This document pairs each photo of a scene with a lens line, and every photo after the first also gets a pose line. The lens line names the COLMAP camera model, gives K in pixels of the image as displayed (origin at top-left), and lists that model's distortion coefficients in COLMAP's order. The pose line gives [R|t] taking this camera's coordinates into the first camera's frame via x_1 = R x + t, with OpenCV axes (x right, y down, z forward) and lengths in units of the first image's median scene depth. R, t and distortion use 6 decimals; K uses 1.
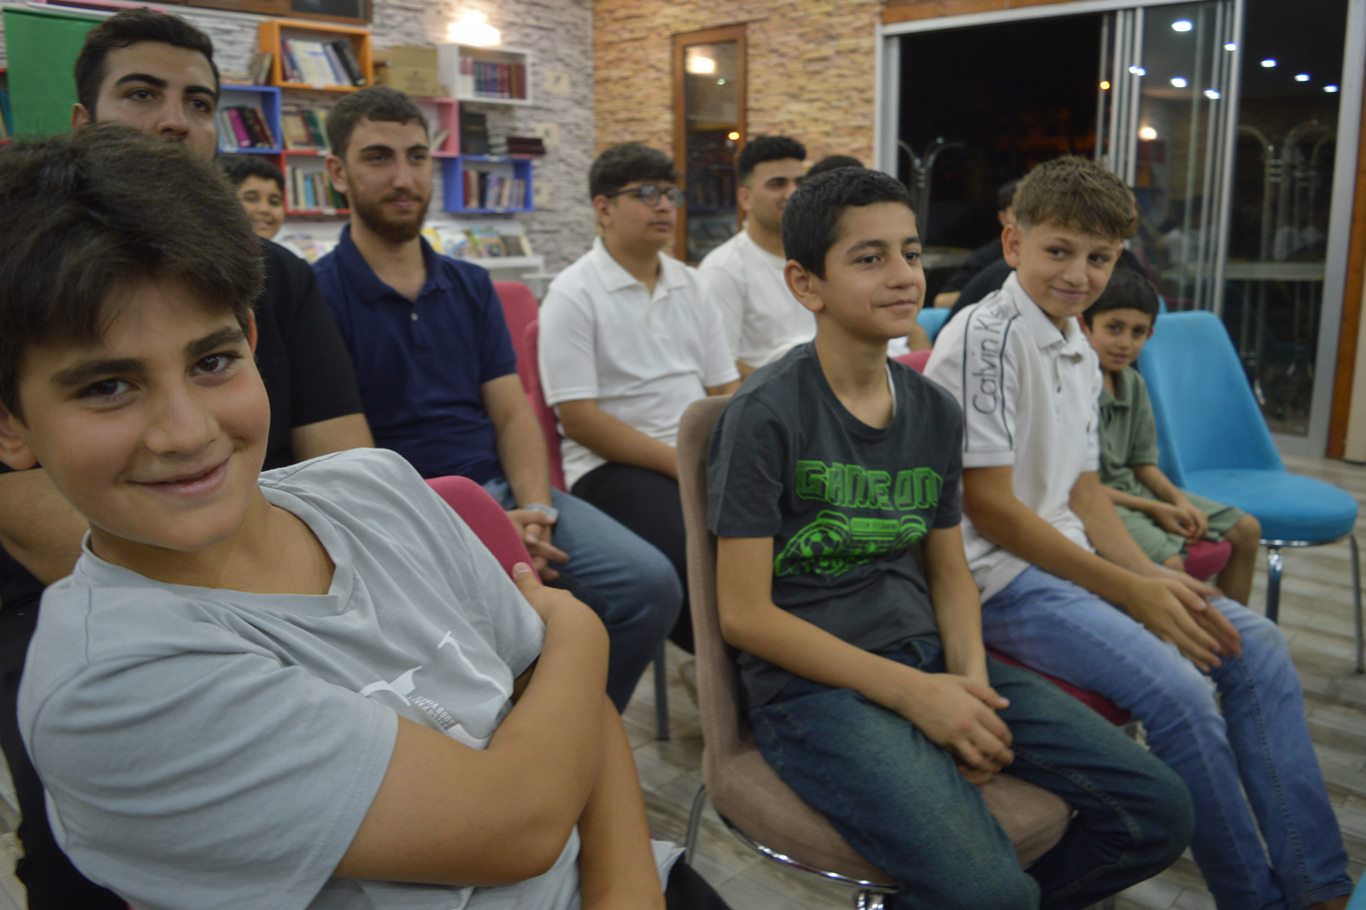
lens RADIAL K [[1094.8, 0, 711.0], [0, 1094.8, 454.0], [0, 0, 1]] dist [-0.090691, 0.015022]
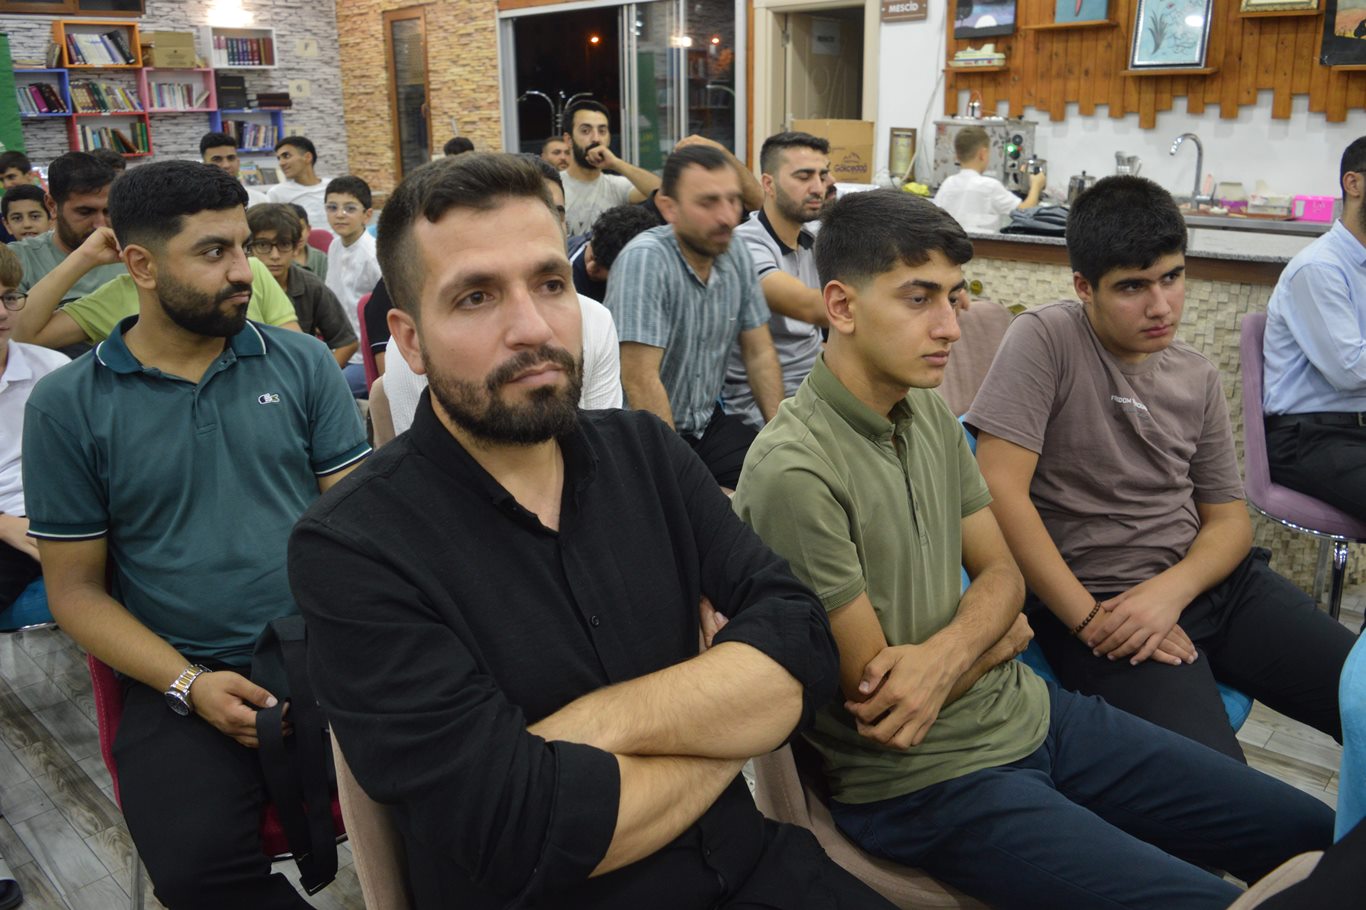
lens RADIAL K [[1094.8, 0, 711.0], [0, 1094.8, 454.0], [0, 0, 1]] dist [-0.090691, 0.015022]
pose [[0.999978, -0.004961, 0.004358, 0.378970], [0.004588, 0.996632, 0.081871, 0.046630], [-0.004749, -0.081850, 0.996633, -0.367273]]
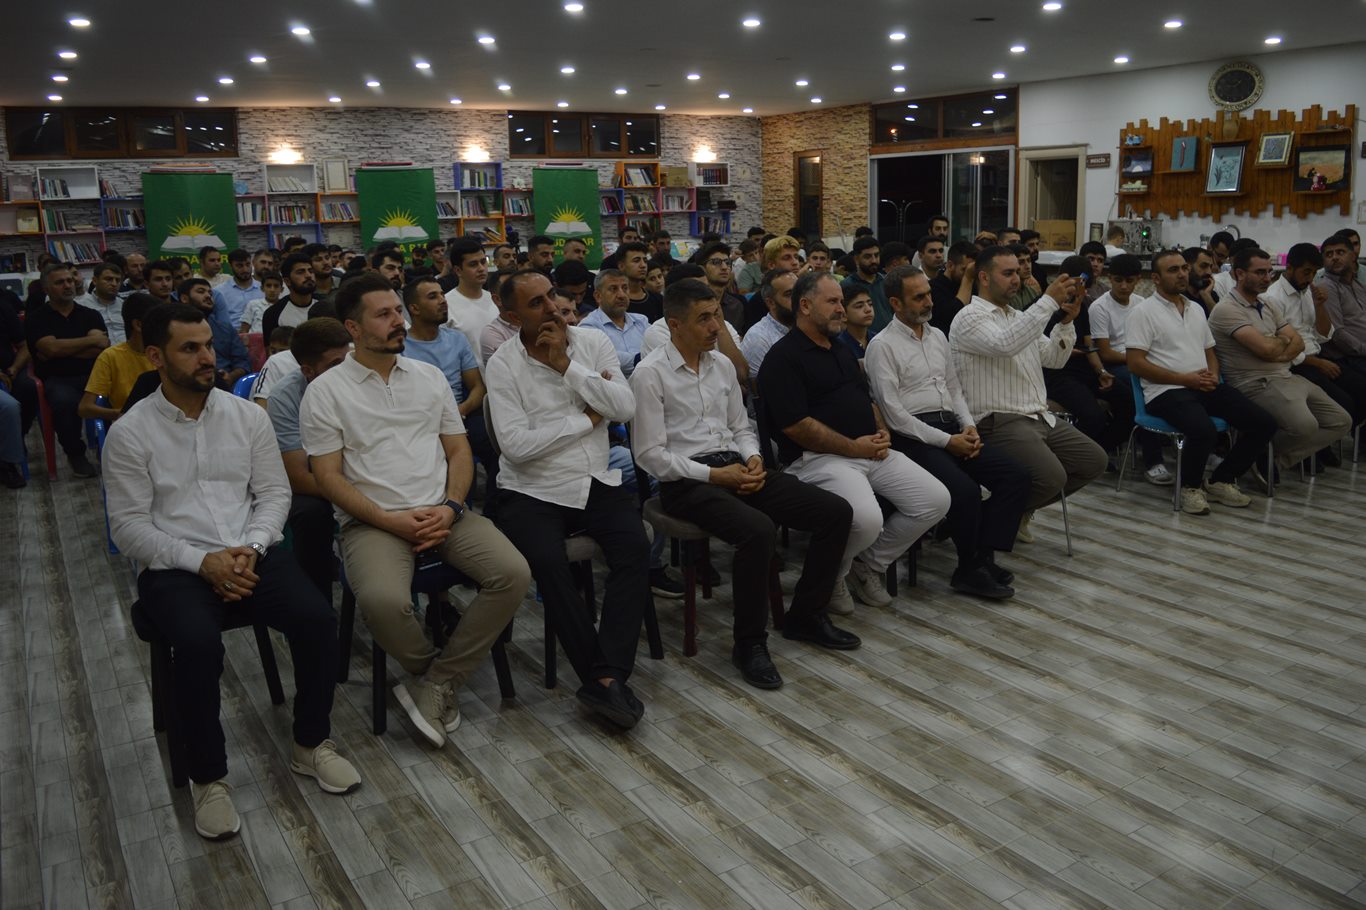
lens RADIAL K [[1094.8, 0, 711.0], [0, 1094.8, 454.0], [0, 0, 1]] dist [-0.090691, 0.015022]
pose [[0.968085, 0.033121, -0.248424, 0.390406], [-0.031236, 0.999446, 0.011528, 0.212321], [0.248669, -0.003400, 0.968583, -1.239391]]
